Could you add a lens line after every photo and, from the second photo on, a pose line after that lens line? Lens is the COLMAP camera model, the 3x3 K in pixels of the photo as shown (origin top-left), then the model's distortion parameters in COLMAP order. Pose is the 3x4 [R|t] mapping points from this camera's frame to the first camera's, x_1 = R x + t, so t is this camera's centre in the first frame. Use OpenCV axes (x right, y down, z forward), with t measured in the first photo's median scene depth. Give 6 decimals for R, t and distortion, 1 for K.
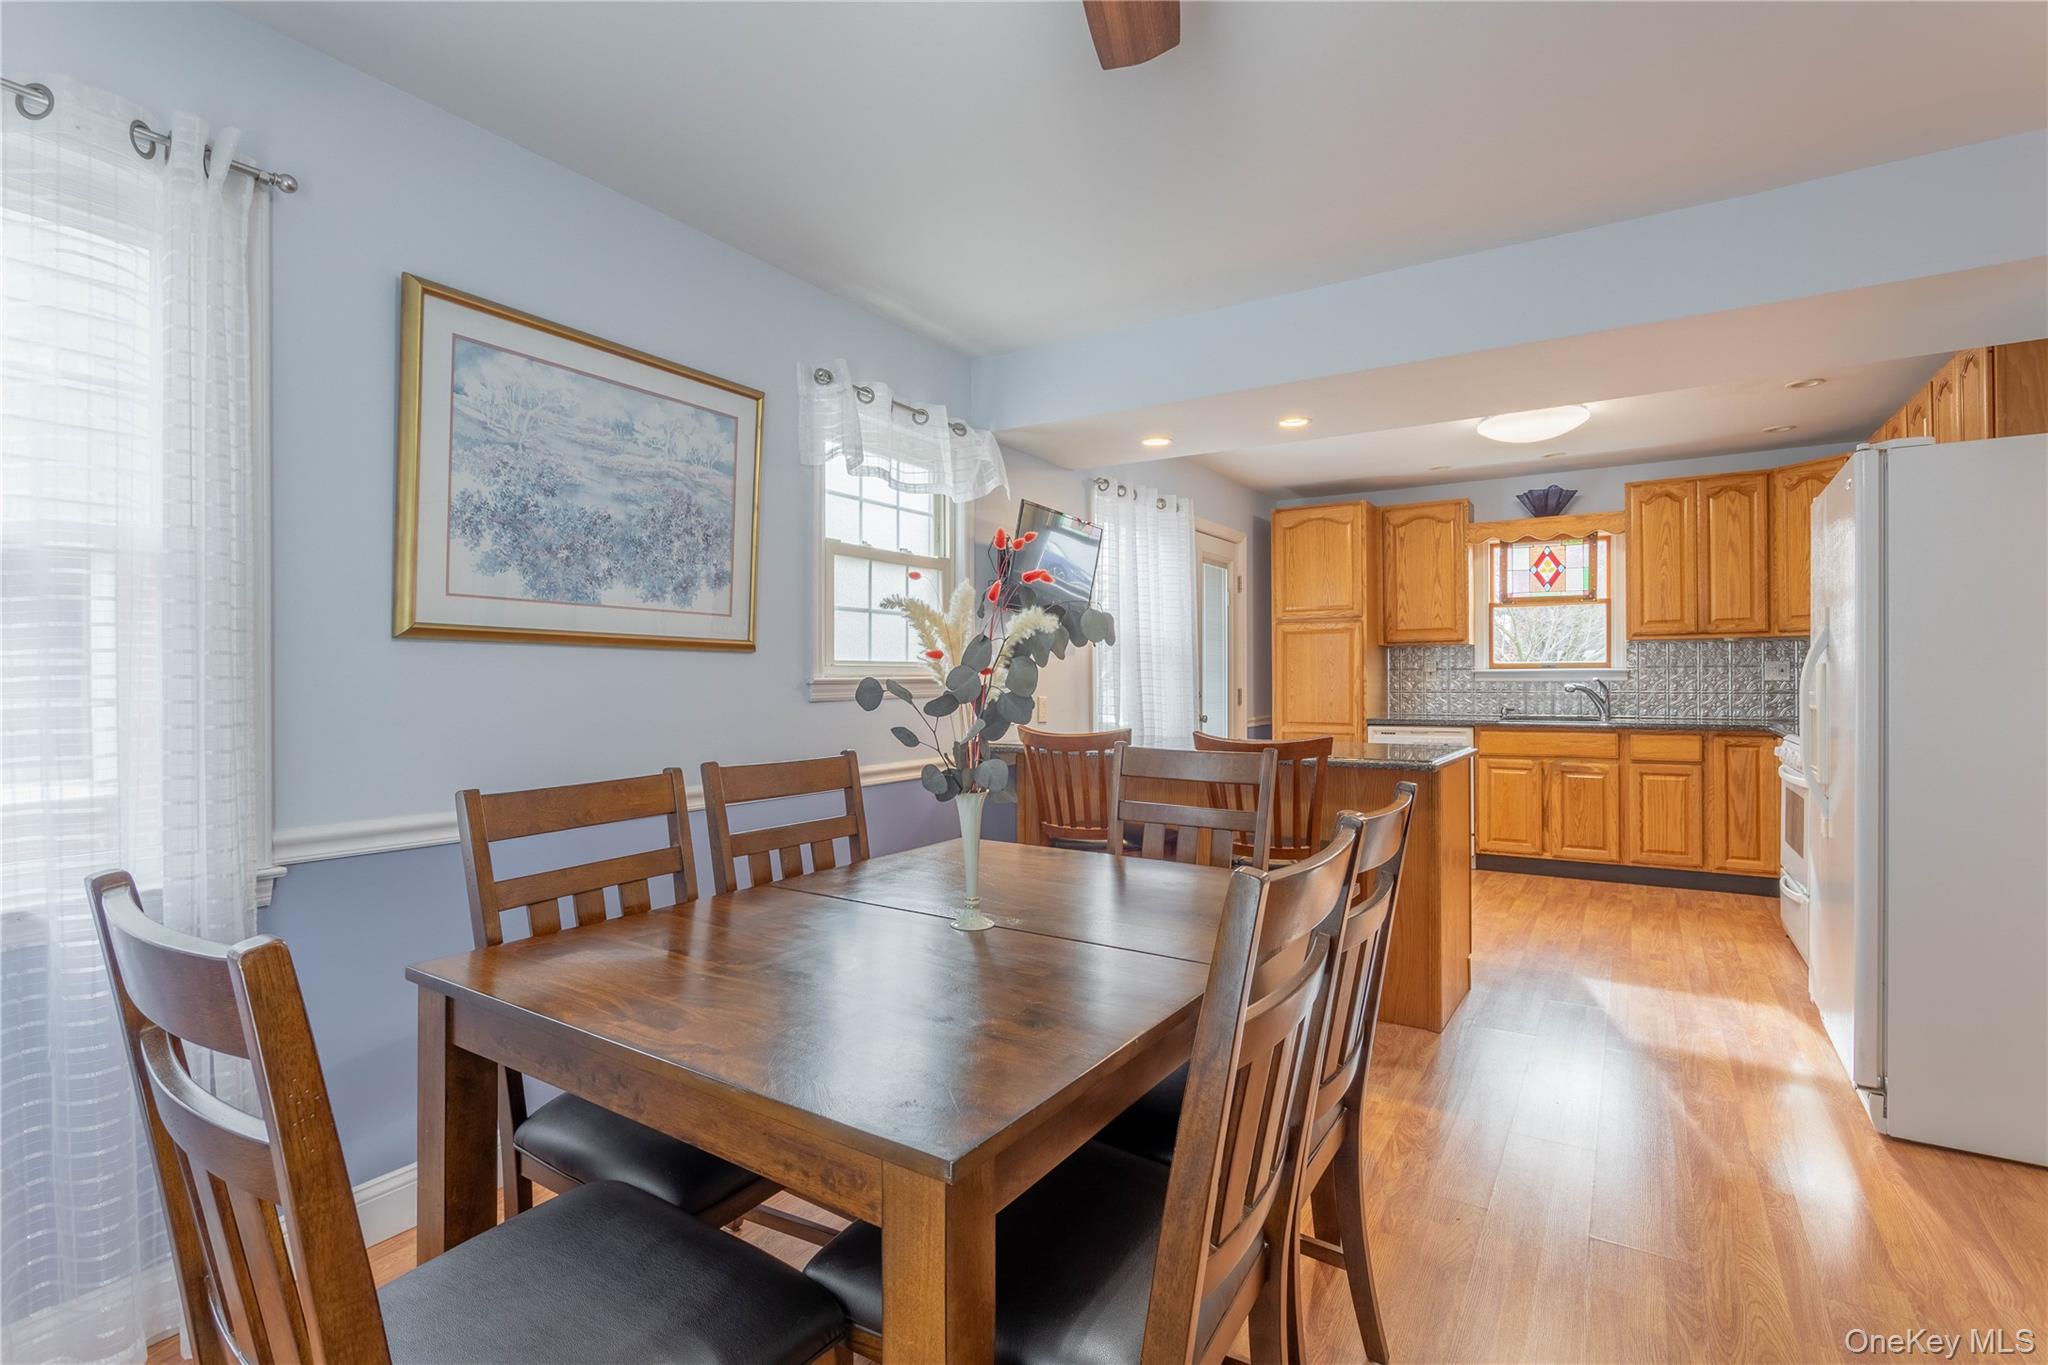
lens RADIAL K [[968.4, 0, 1024.0], [0, 968.4, 682.5], [0, 0, 1]] dist [-0.002291, 0.000028]
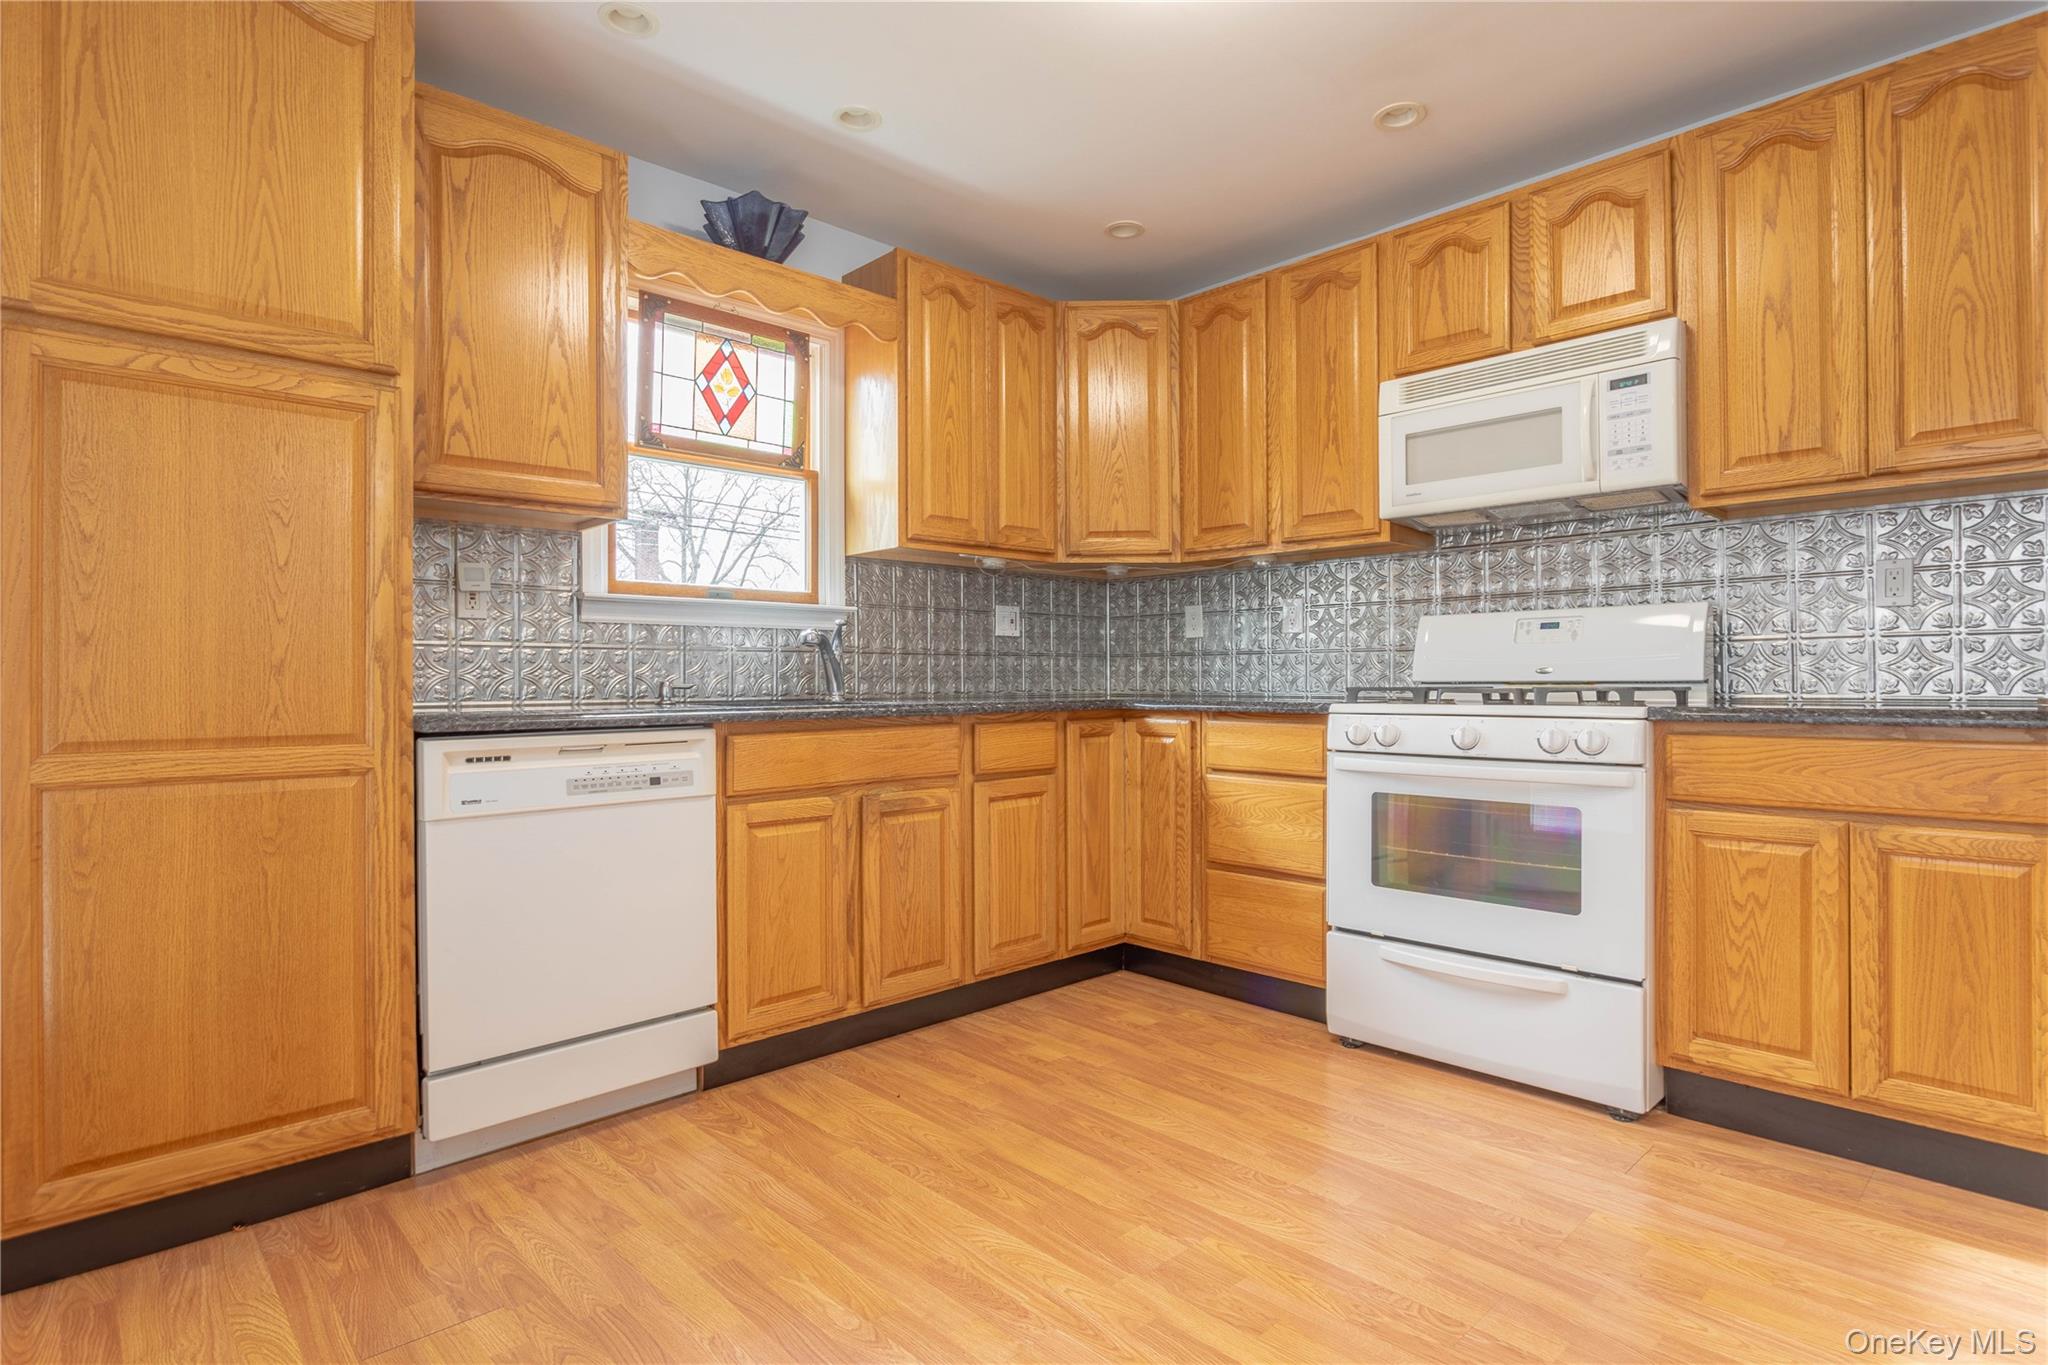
lens RADIAL K [[1034.7, 0, 1024.0], [0, 1034.7, 682.5], [0, 0, 1]] dist [-0.038645, 0.024079]
pose [[0.258311, 0.003757, 0.966055, 0.102303], [0.009044, 0.999939, -0.006307, 0.032879], [-0.966020, 0.010366, 0.258261, 0.786613]]
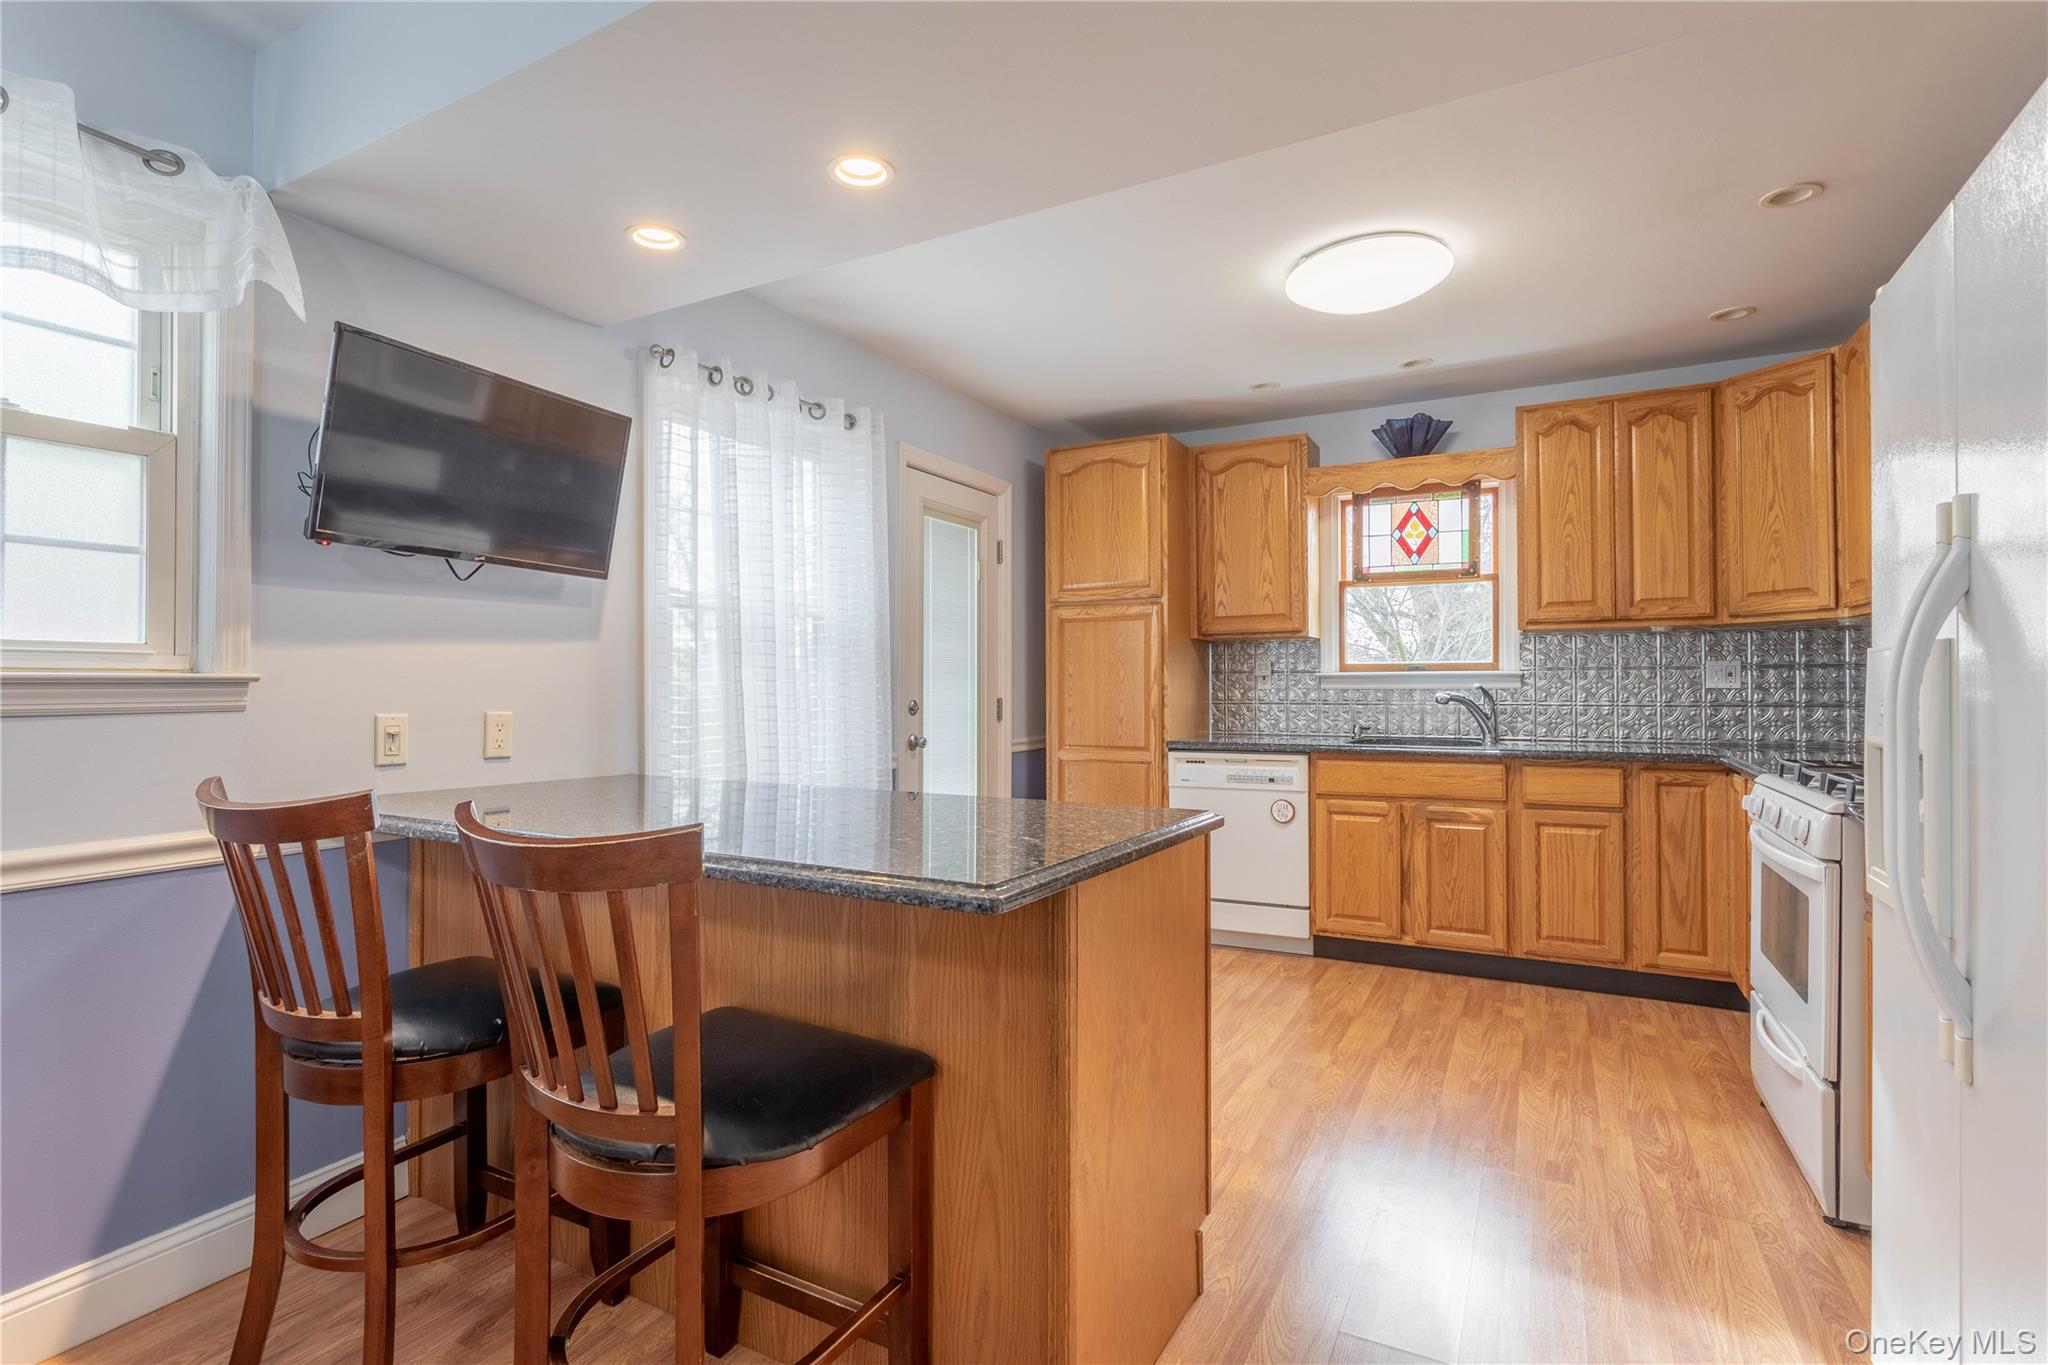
lens RADIAL K [[968.4, 0, 1024.0], [0, 968.4, 682.5], [0, 0, 1]] dist [-0.002291, 0.000028]
pose [[0.997549, 0.002723, 0.069911, 0.213941], [-0.002120, 0.999960, -0.008694, 0.001043], [-0.069932, 0.008525, 0.997515, 0.321657]]
